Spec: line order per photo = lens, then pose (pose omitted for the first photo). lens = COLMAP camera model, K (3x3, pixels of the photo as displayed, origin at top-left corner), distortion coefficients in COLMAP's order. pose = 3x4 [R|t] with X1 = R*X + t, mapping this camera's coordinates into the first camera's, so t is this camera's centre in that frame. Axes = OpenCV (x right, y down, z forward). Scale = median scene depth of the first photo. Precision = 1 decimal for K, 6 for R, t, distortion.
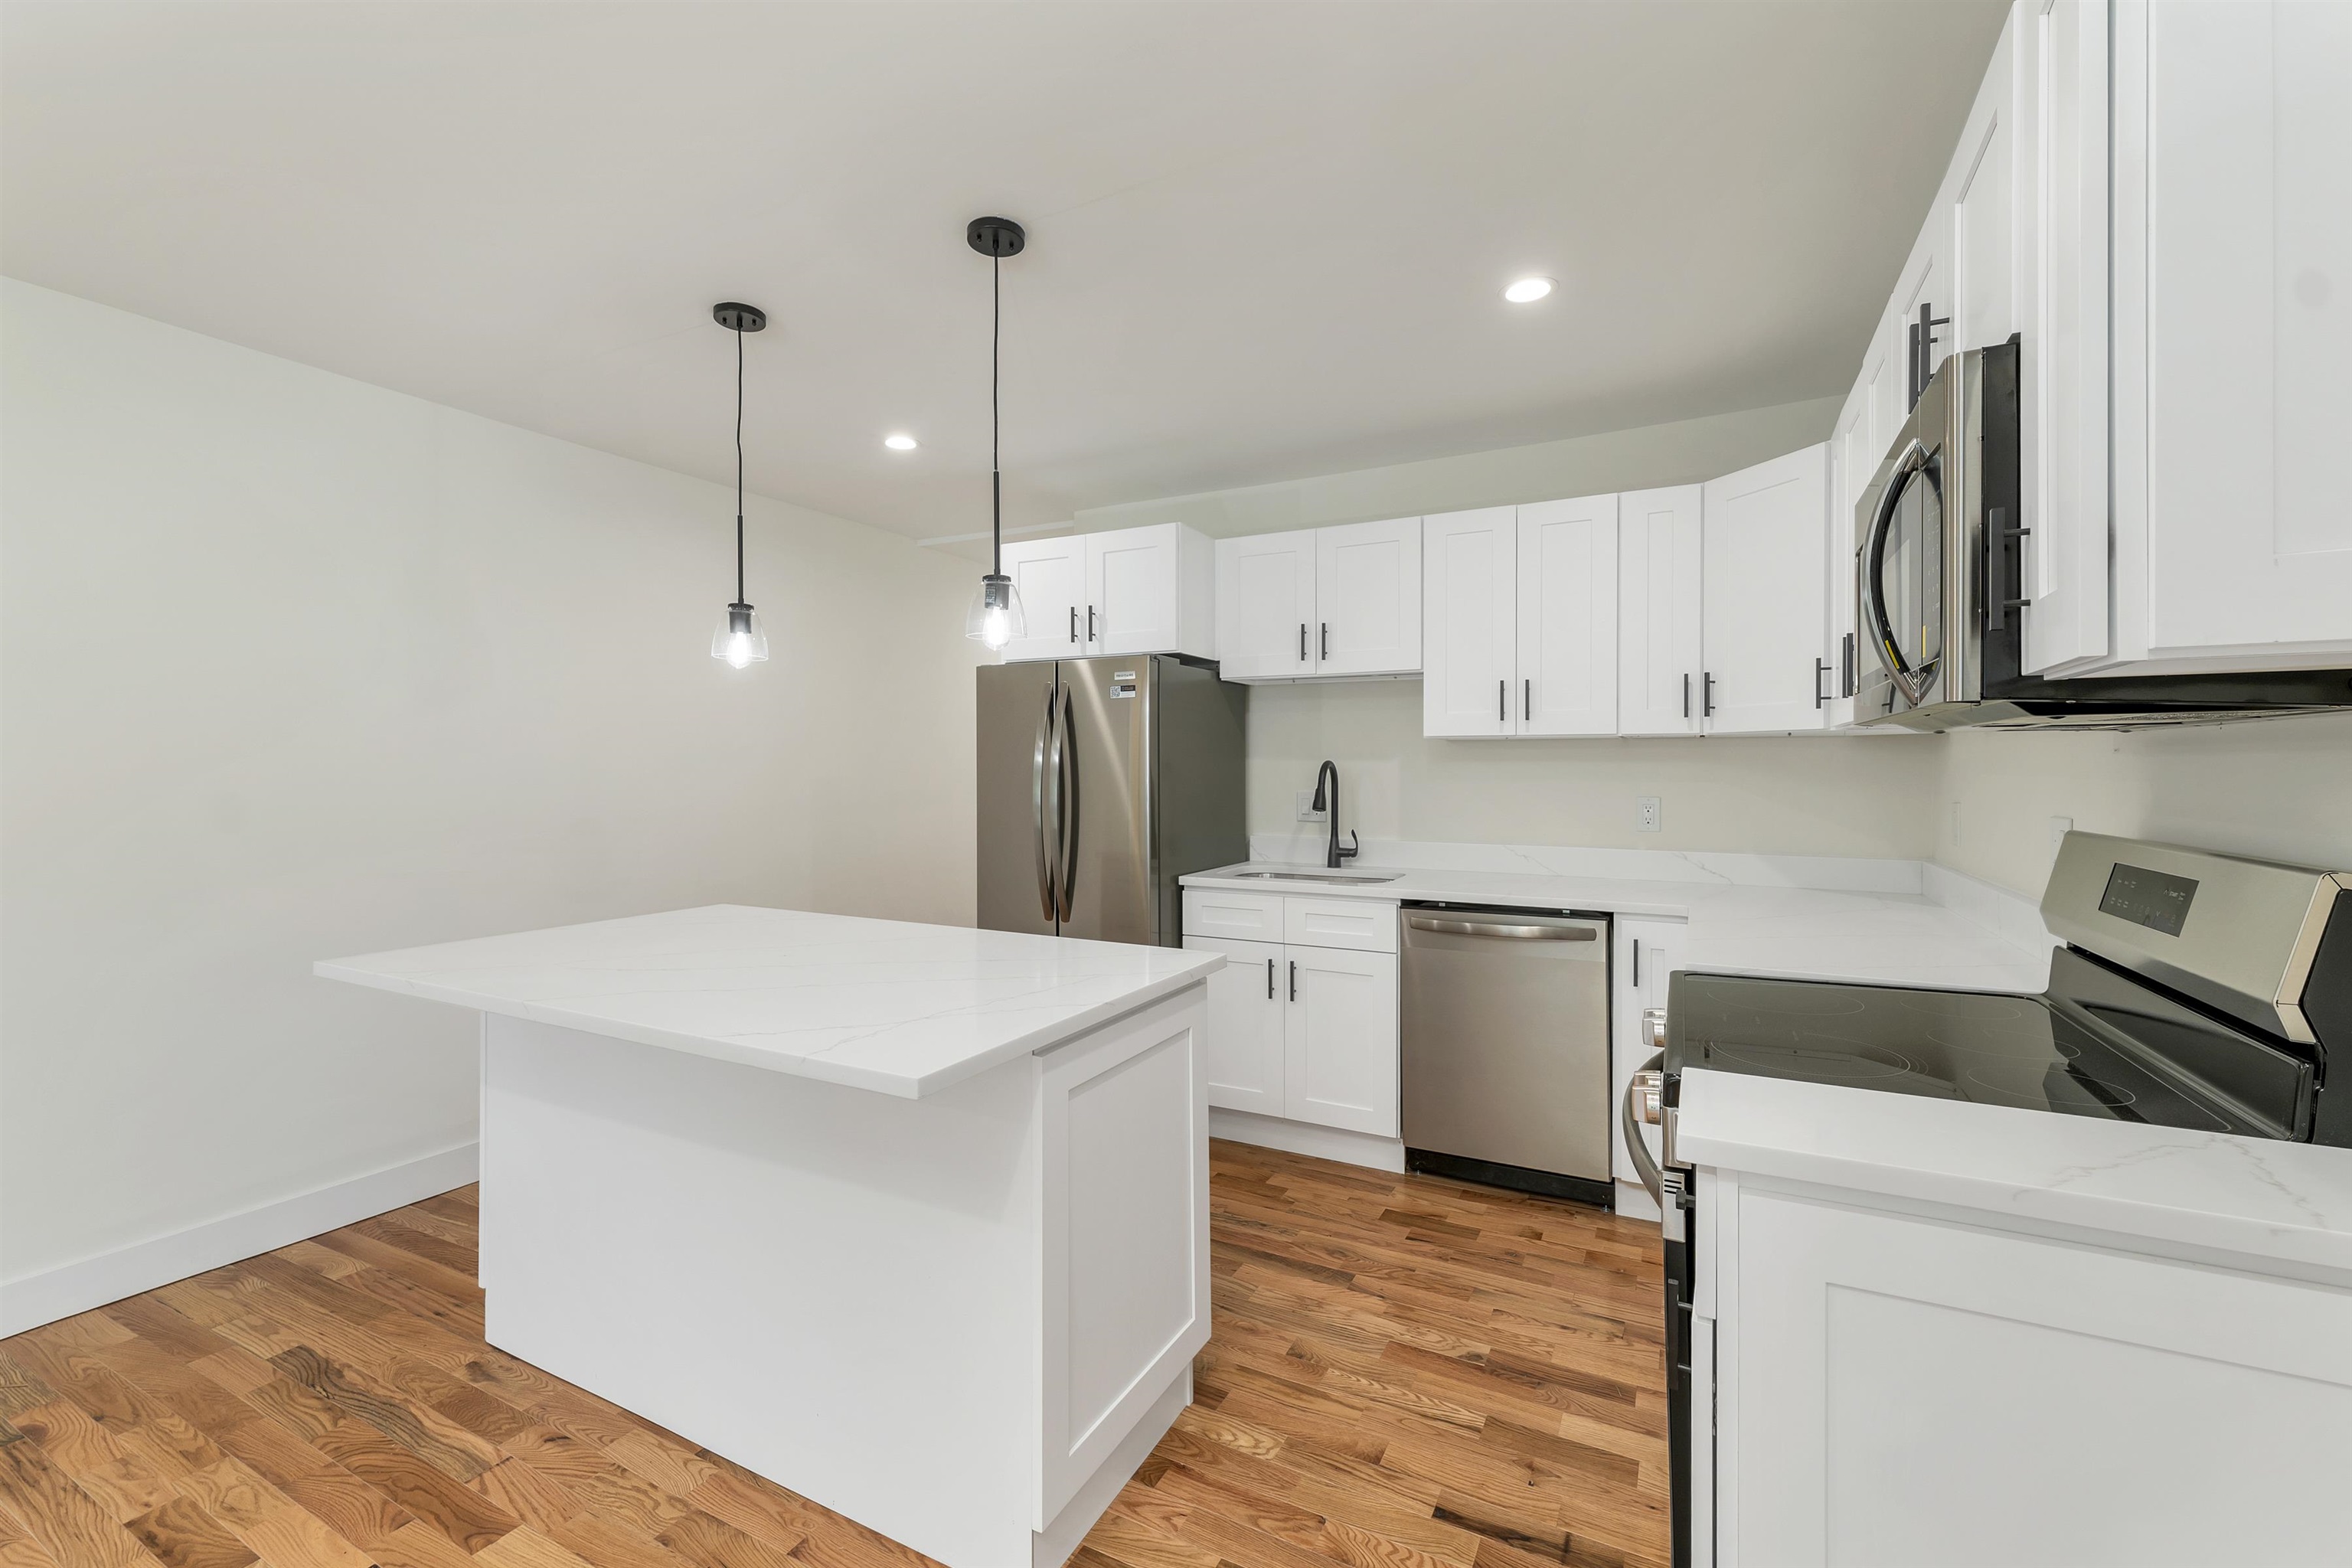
lens RADIAL K [[993.4, 0, 1171.7], [0, 993.4, 762.8], [0, 0, 1]] dist [0.001004, -0.000588]
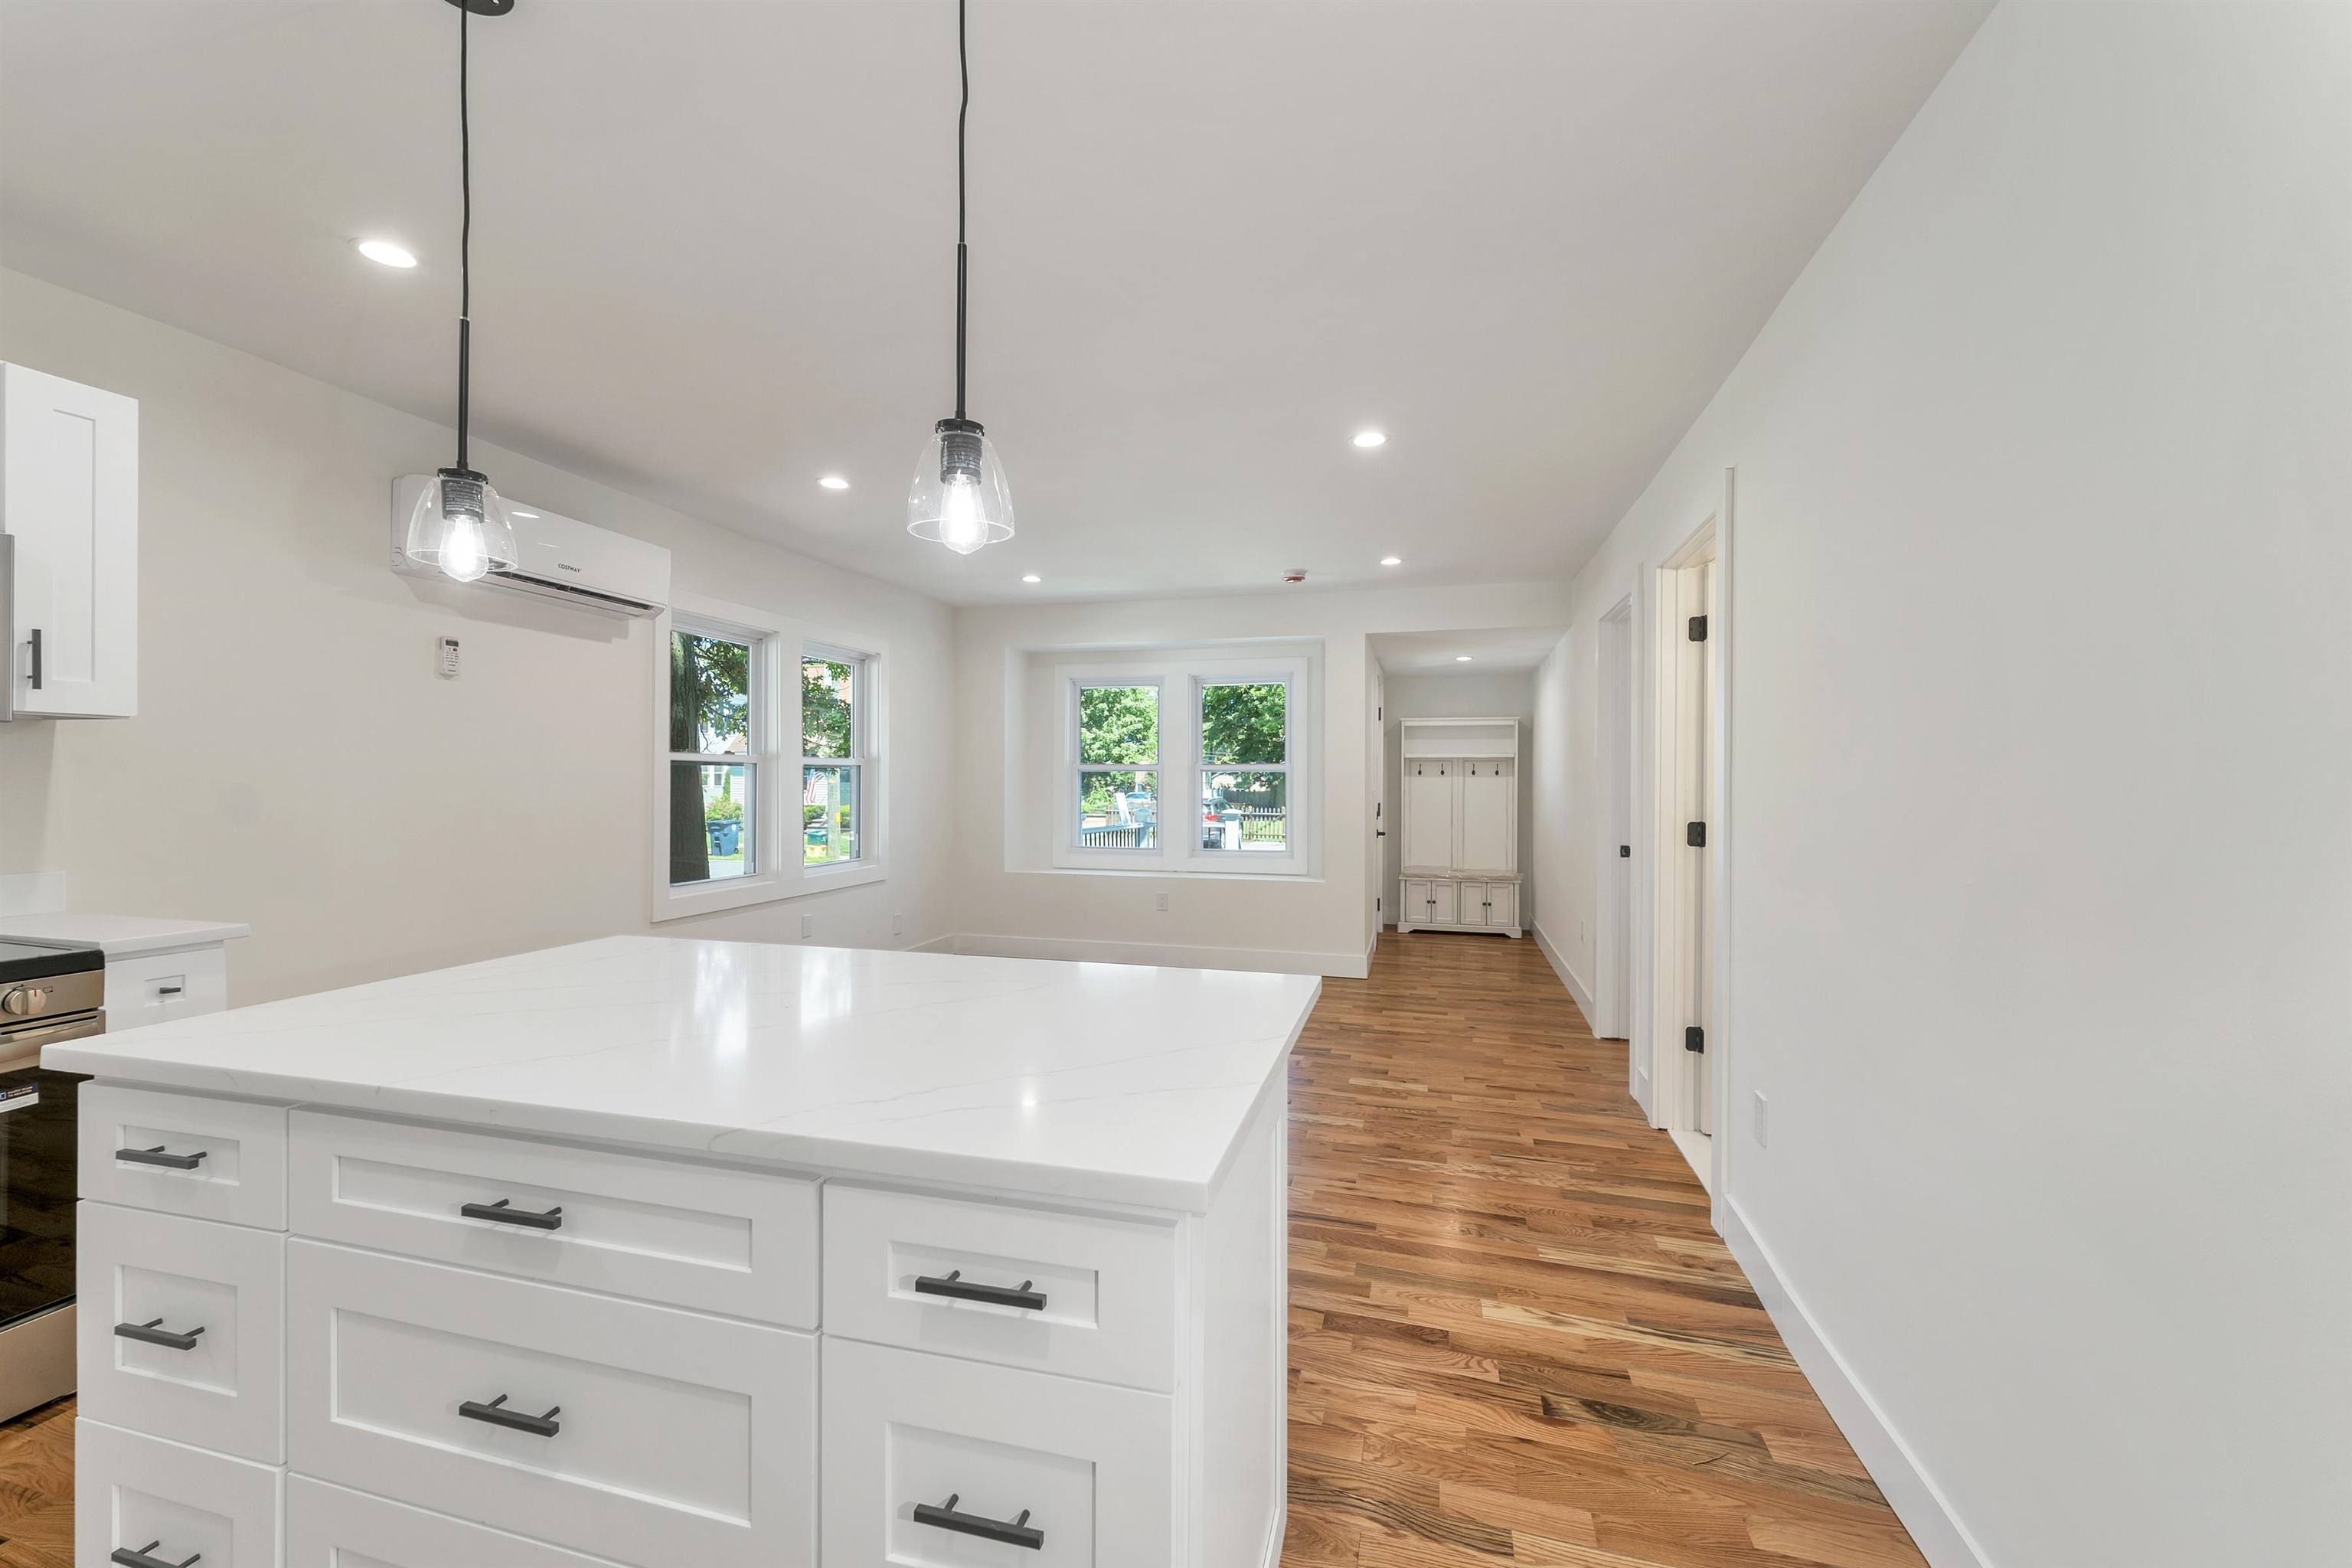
lens RADIAL K [[993.4, 0, 1162.7], [0, 993.4, 779.0], [0, 0, 1]] dist [0.001004, -0.000588]
pose [[-0.979950, -0.008347, -0.199069, -0.343450], [-0.007426, 0.999958, -0.005374, 0.014056], [0.199105, -0.003788, -0.979971, 1.207256]]
